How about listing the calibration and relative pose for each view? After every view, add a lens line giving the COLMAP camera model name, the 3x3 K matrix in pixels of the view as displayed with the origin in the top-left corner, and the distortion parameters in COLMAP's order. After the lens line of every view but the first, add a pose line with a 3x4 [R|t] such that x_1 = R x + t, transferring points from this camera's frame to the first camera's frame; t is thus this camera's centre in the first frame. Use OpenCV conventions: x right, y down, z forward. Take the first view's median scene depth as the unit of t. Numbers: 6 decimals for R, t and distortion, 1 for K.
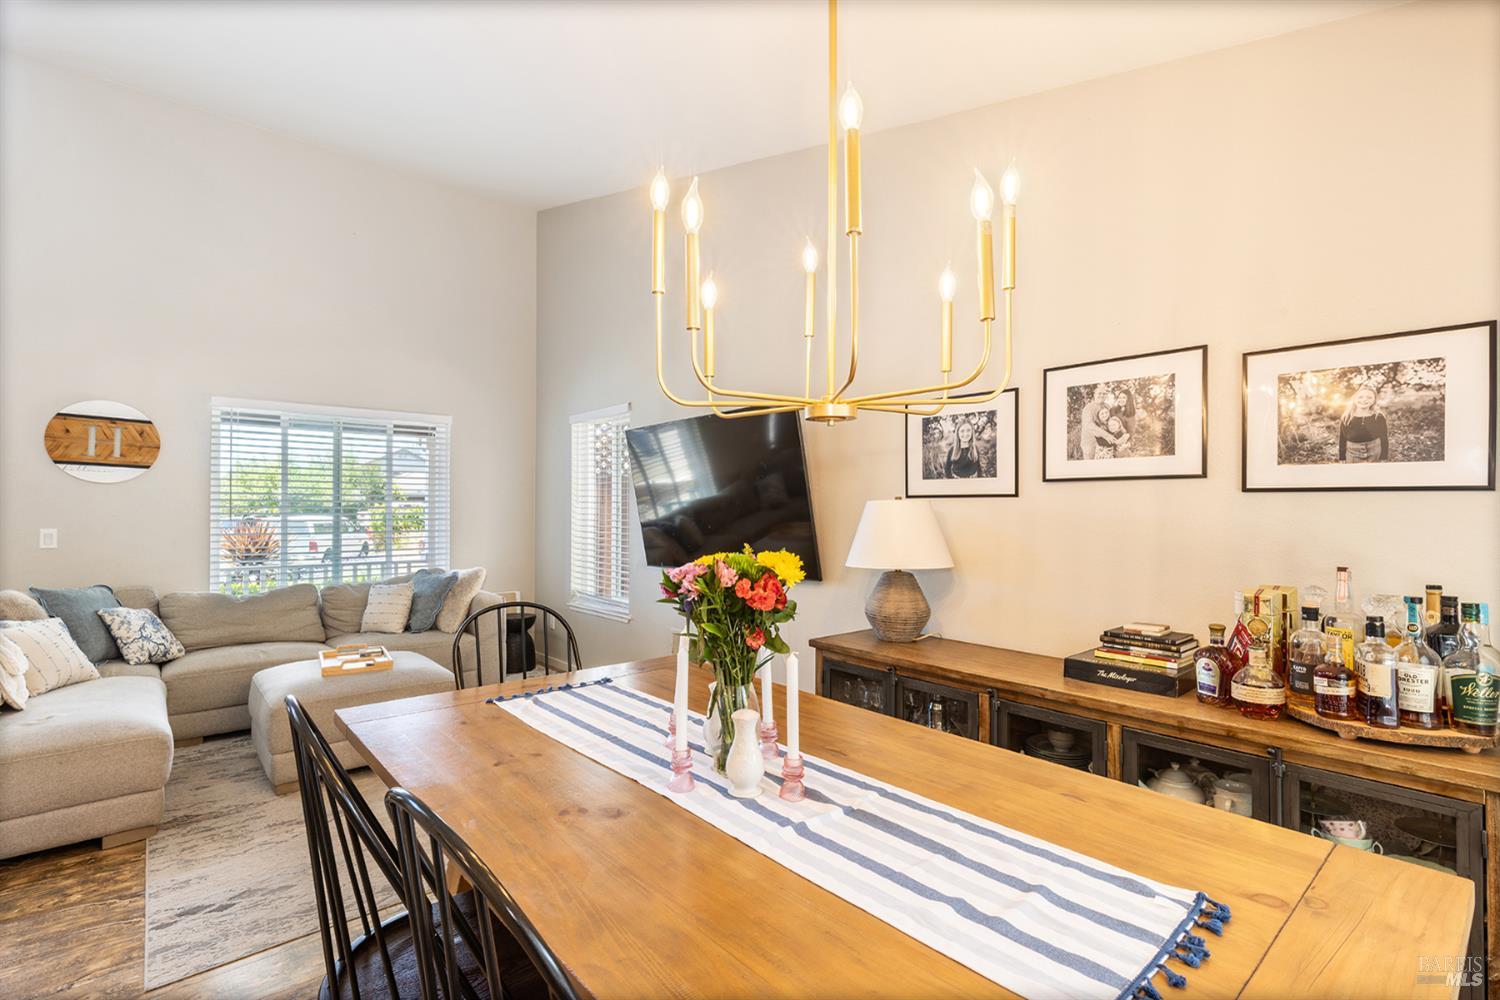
lens RADIAL K [[687.7, 0, 750.9], [0, 687.7, 507.1], [0, 0, 1]] dist [0.015493, 0.000317]
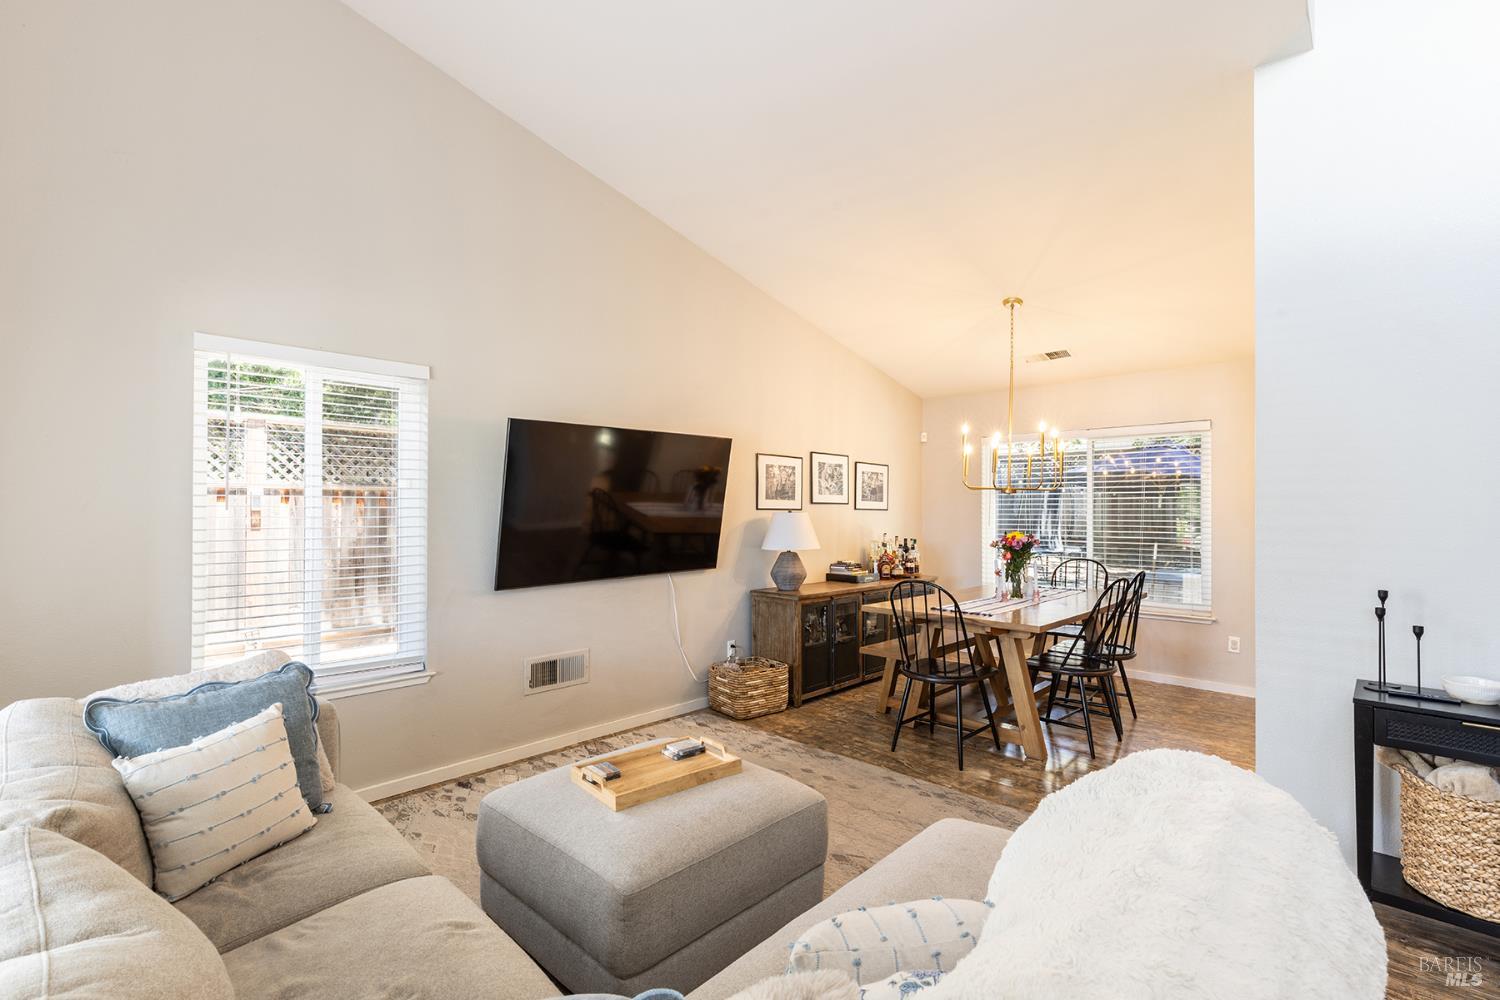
lens RADIAL K [[662.0, 0, 757.1], [0, 662.0, 503.9], [0, 0, 1]] dist [0.011732, 0.000249]
pose [[-0.092392, 0.006617, 0.995701, -1.555354], [-0.006120, 0.999955, -0.007213, -0.018167], [-0.995704, -0.006760, -0.092347, 1.297411]]
